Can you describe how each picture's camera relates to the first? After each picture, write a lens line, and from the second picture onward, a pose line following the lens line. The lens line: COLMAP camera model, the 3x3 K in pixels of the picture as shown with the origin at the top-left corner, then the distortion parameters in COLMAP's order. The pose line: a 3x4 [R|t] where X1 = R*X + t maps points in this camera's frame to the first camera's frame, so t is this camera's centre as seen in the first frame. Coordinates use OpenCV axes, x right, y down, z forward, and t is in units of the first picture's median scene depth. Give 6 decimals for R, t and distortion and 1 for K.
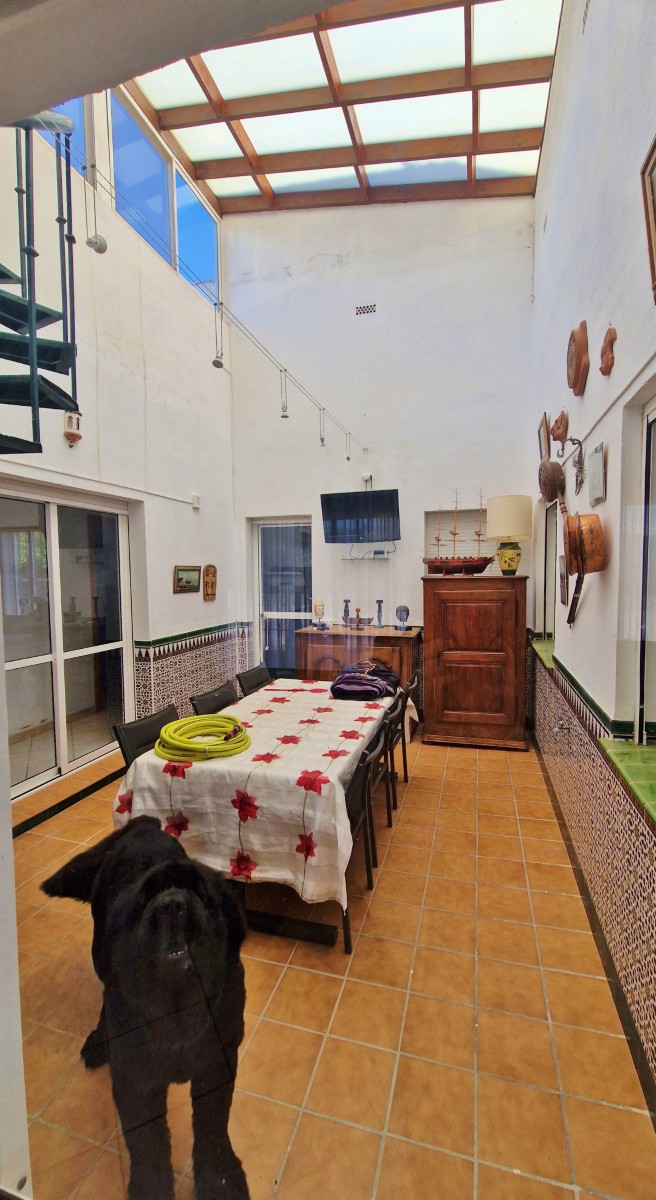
lens RADIAL K [[493.9, 0, 335.1], [0, 493.9, 600.7], [0, 0, 1]] dist [0.000640, 0.000033]
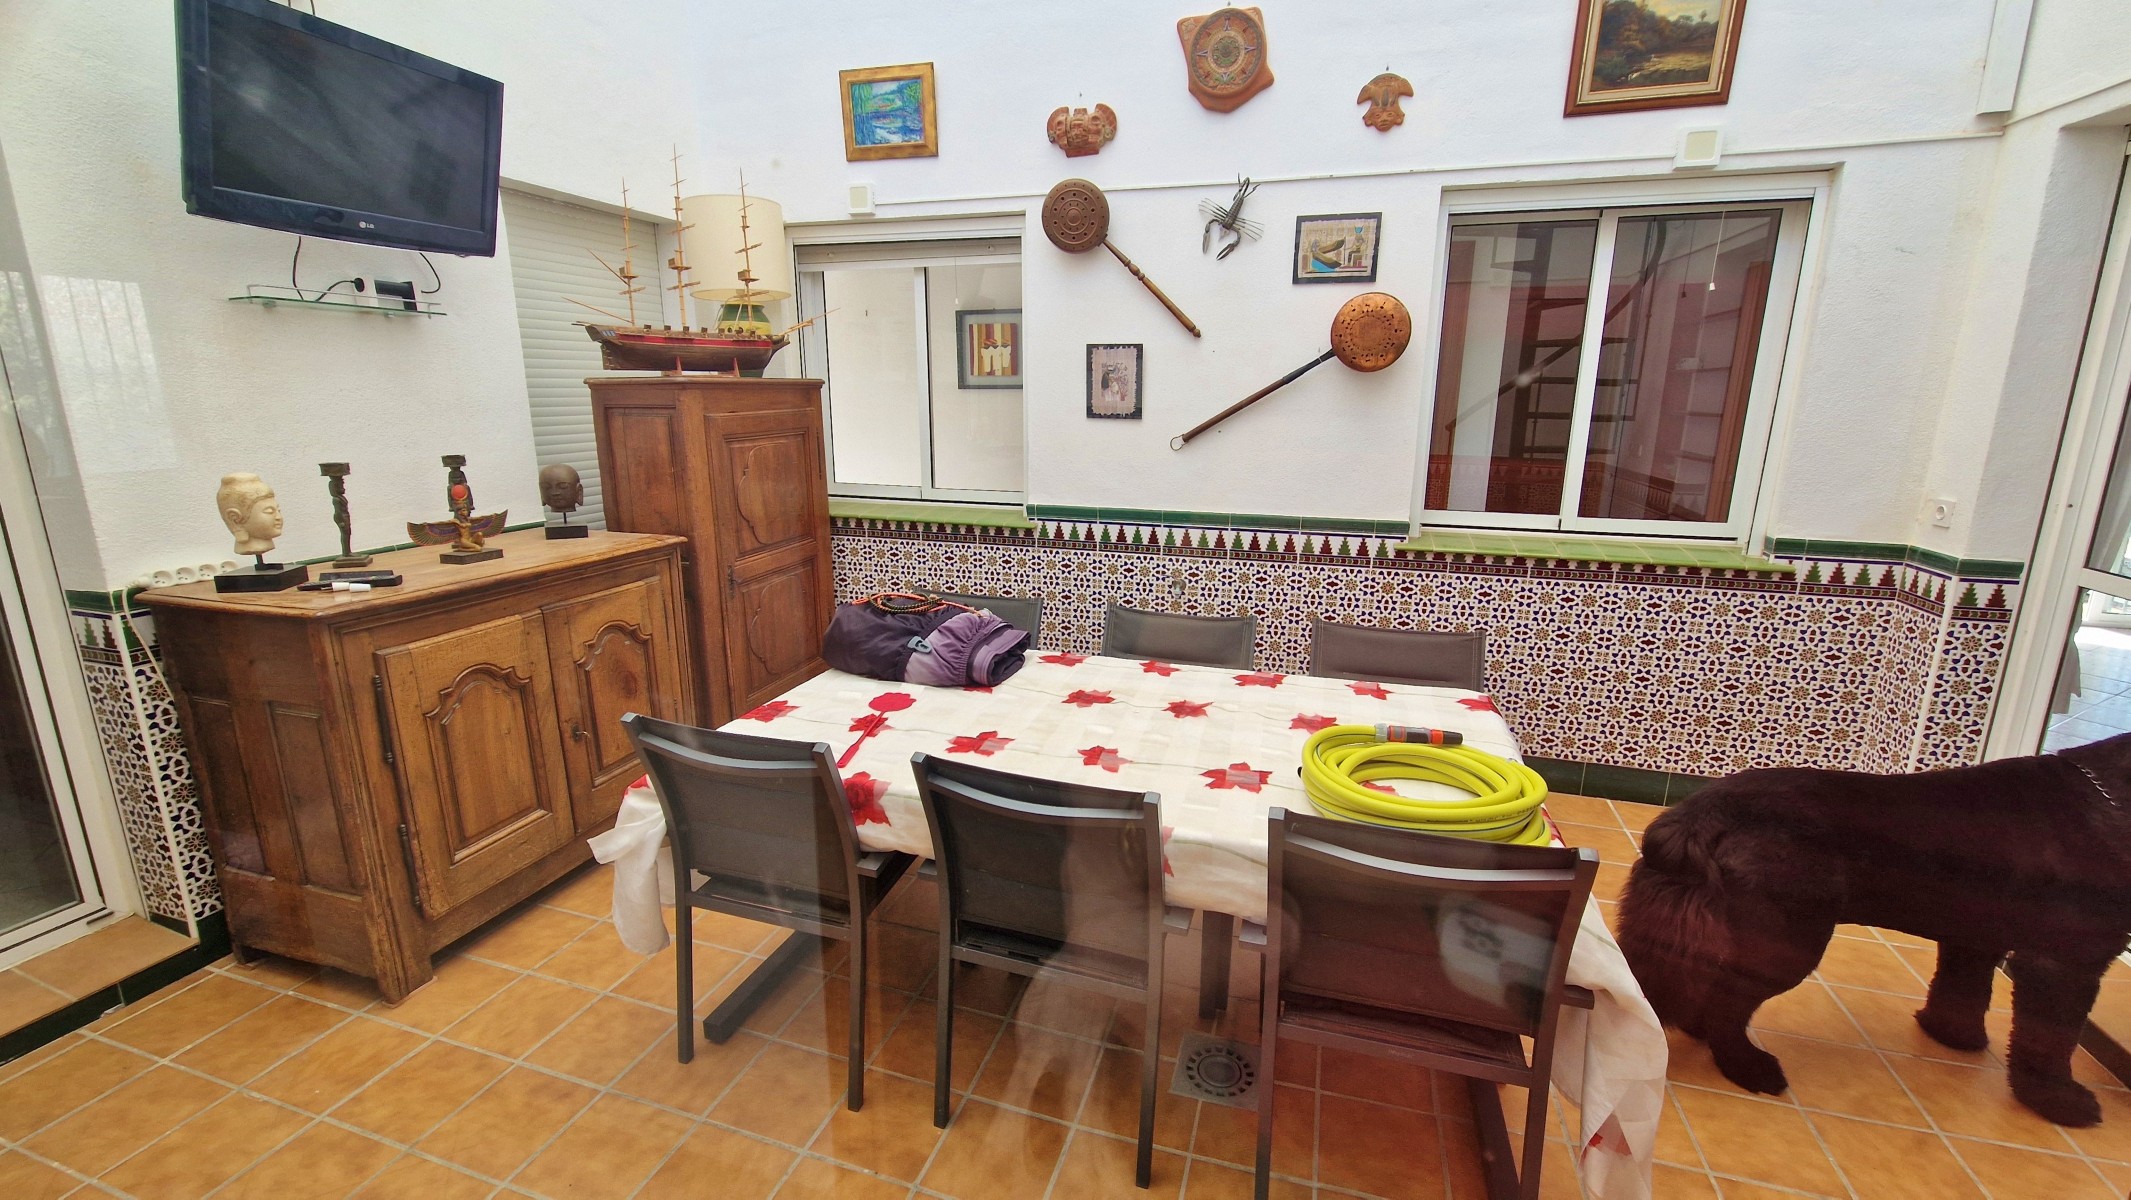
lens RADIAL K [[860.1, 0, 1067.2], [0, 860.1, 590.5], [0, 0, 1]] dist [0.002092, 0.000056]
pose [[0.024164, -0.211045, 0.977178, -0.495932], [0.058723, 0.976075, 0.209354, -0.009439], [-0.997982, 0.052324, 0.035979, 0.703146]]
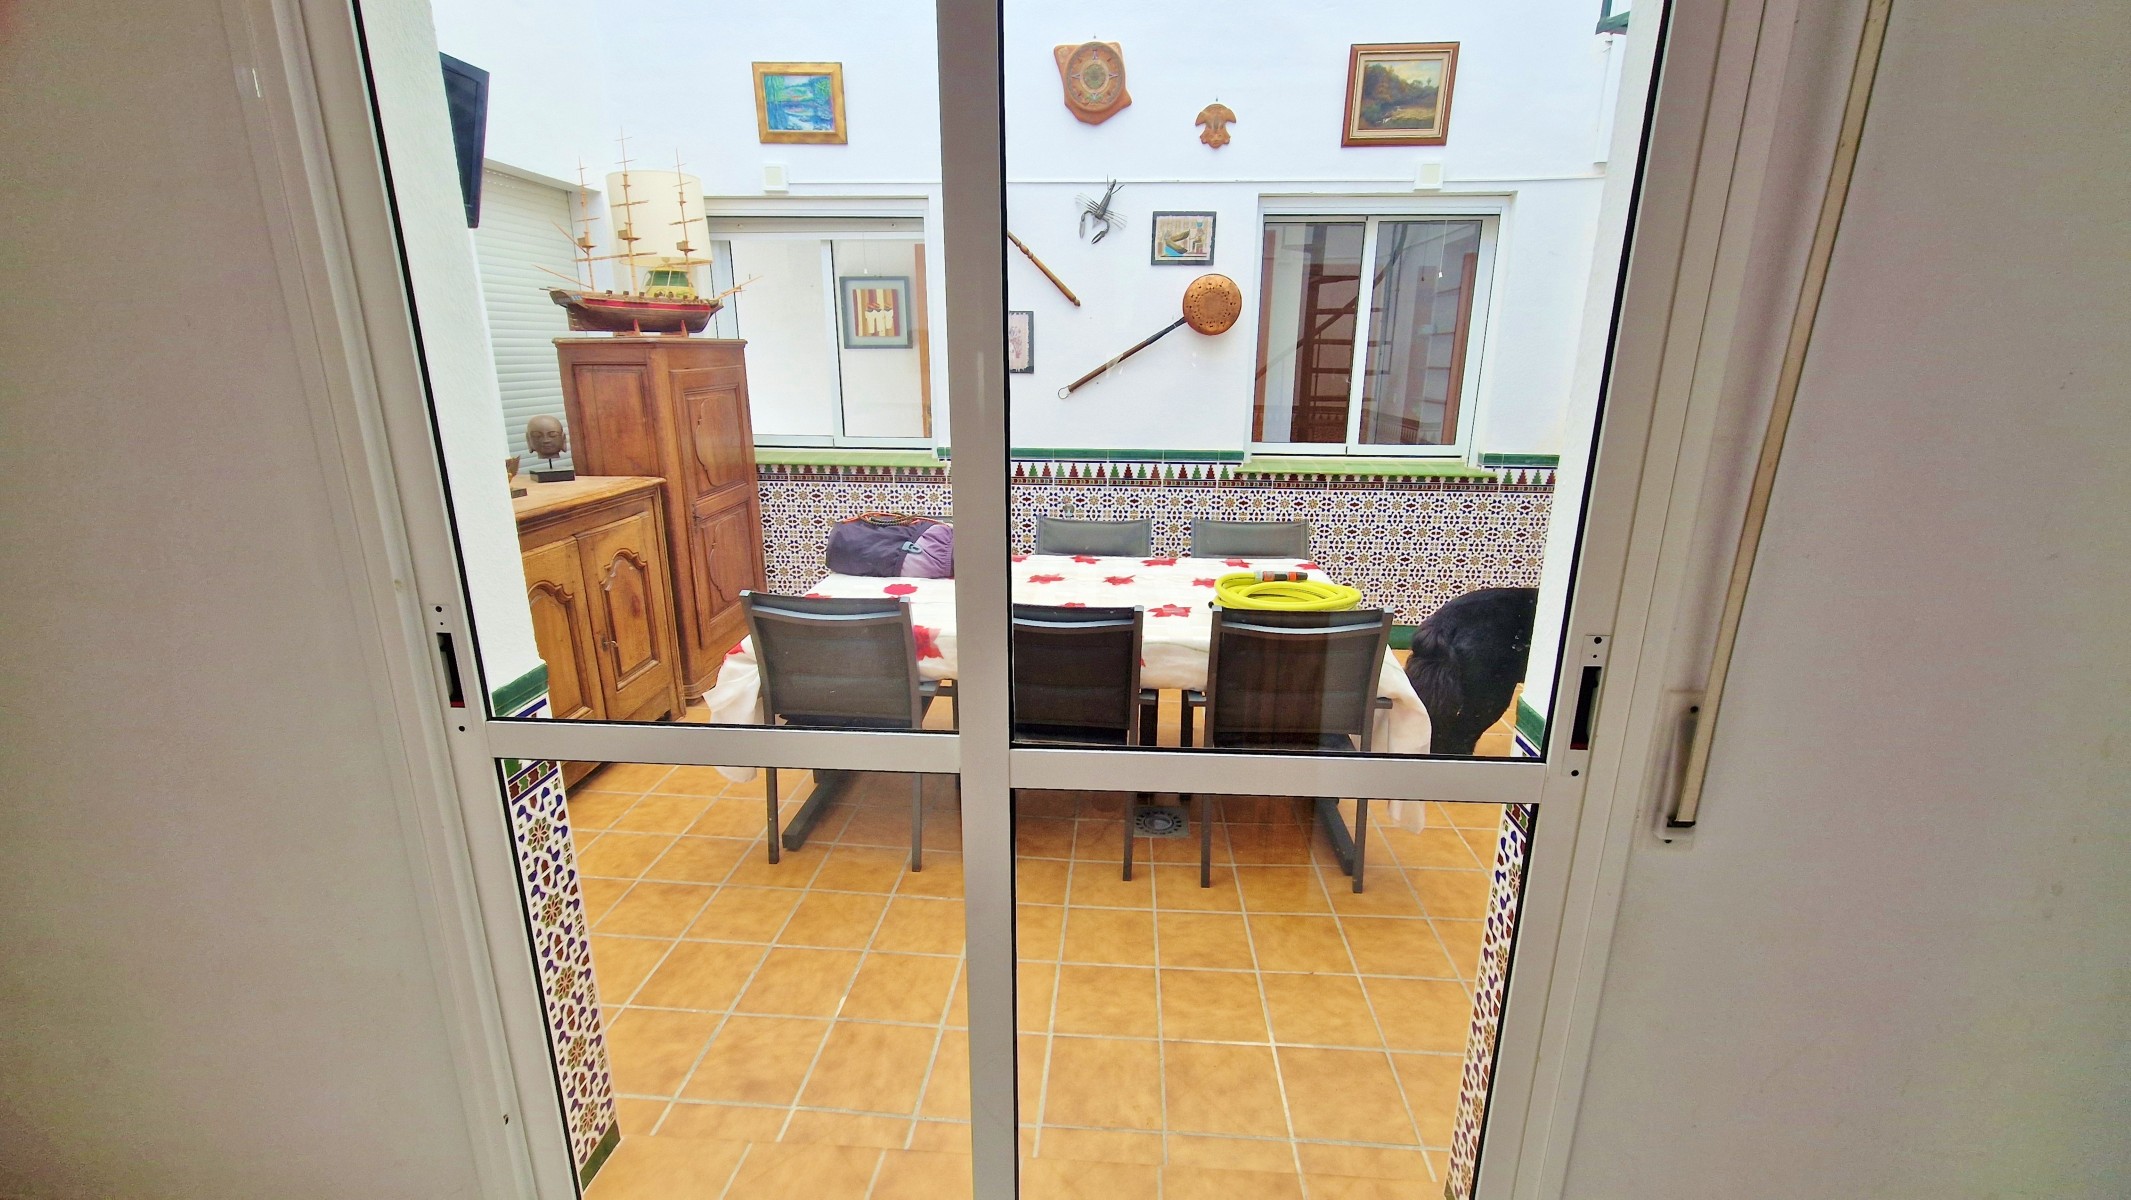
lens RADIAL K [[868.3, 0, 1061.8], [0, 868.3, 592.4], [0, 0, 1]] dist [0.000784, 0.000006]
pose [[-0.203301, -0.246887, 0.947479, -0.673758], [0.061140, 0.962598, 0.263945, -0.012339], [-0.977206, 0.111589, -0.180603, 0.824534]]
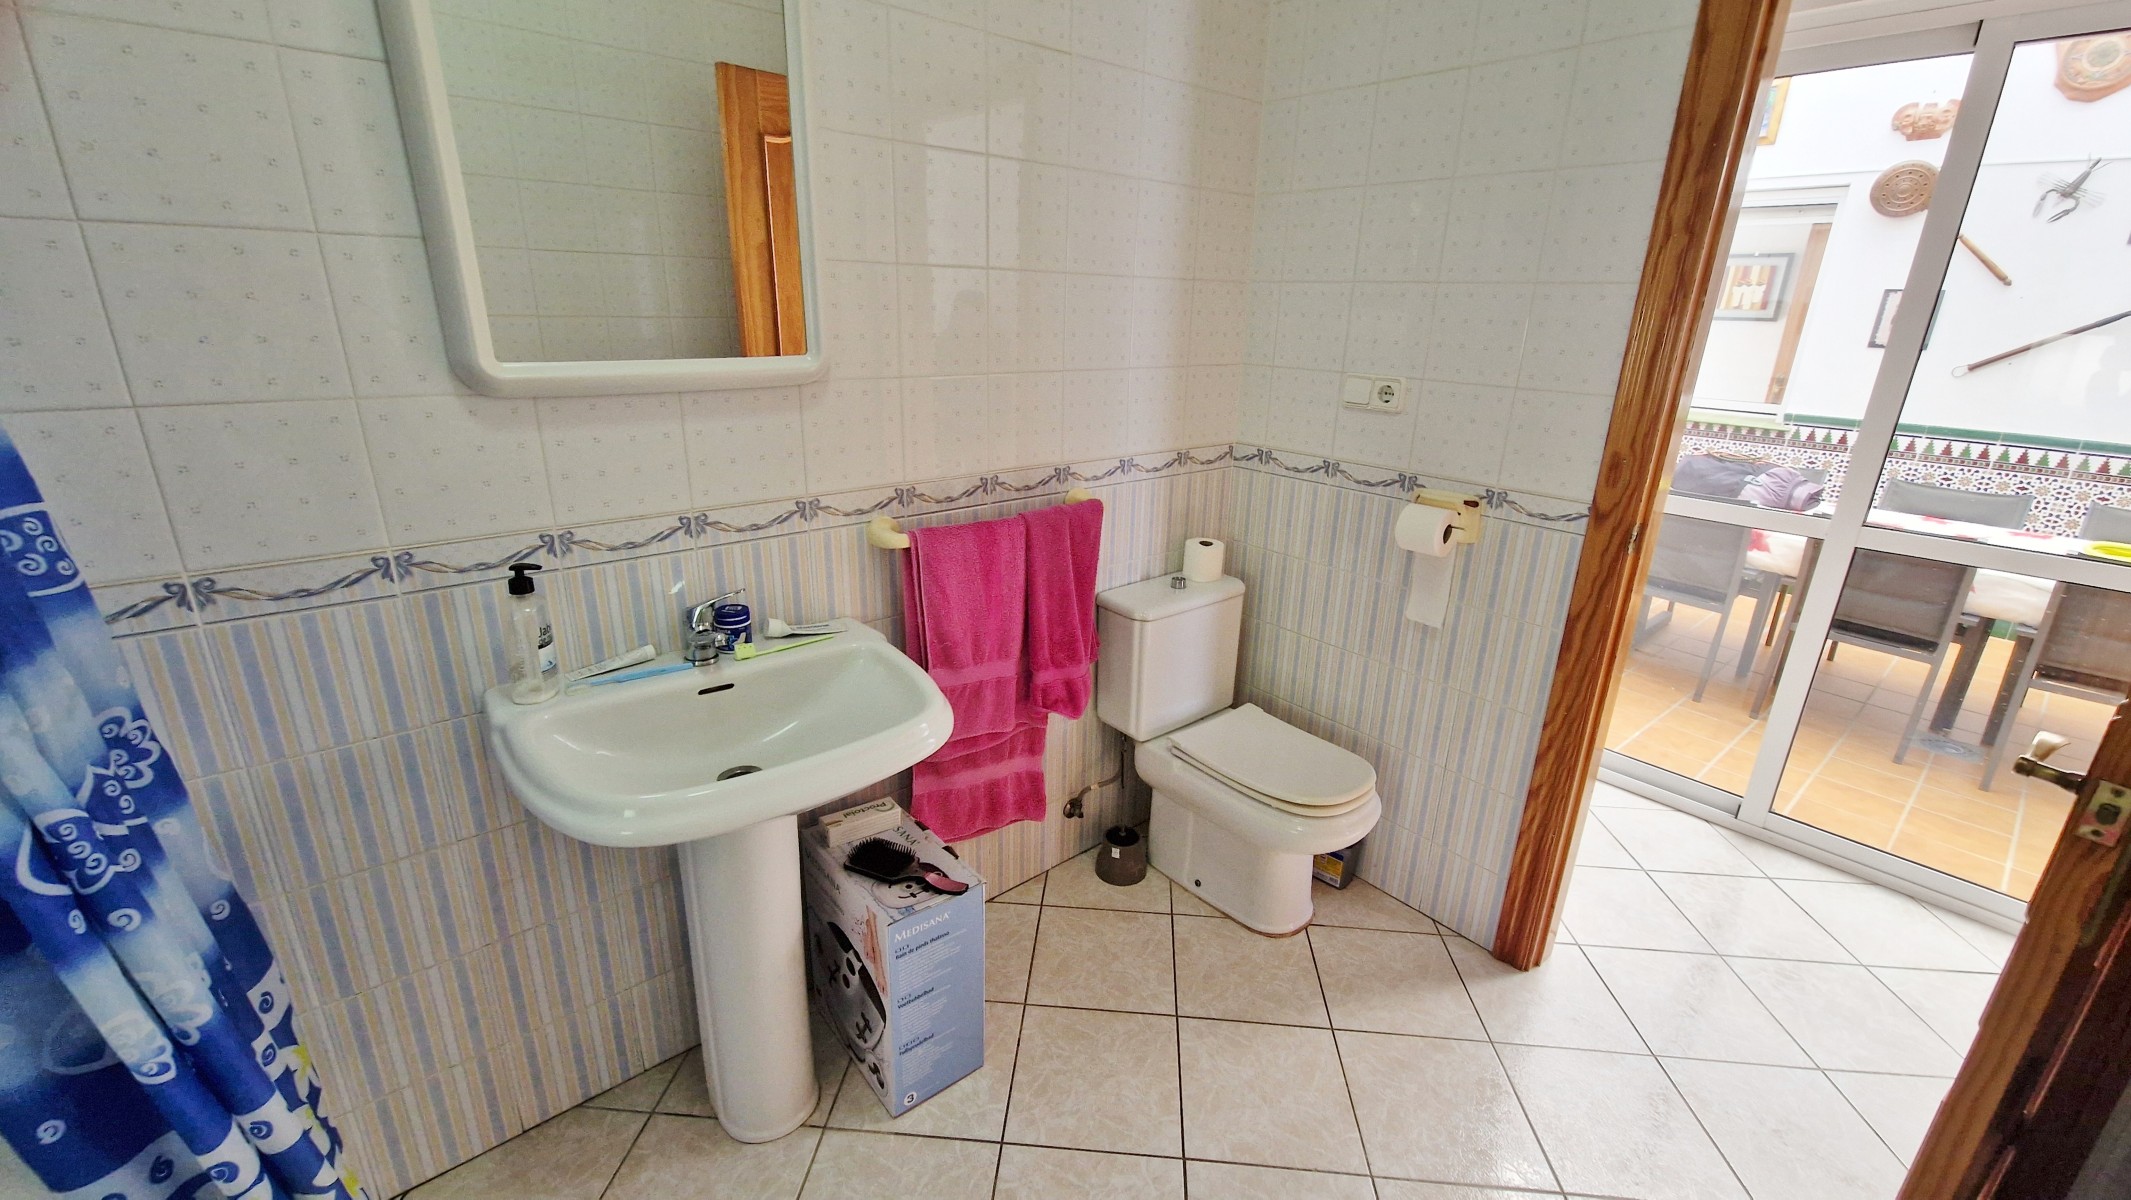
lens RADIAL K [[847.3, 0, 1051.9], [0, 847.3, 597.1], [0, 0, 1]] dist [-0.001566, -0.006017]
pose [[0.568601, -0.240738, 0.786599, -1.084255], [0.021804, 0.960294, 0.278136, -0.011350], [-0.822324, -0.140998, 0.551273, 0.907448]]
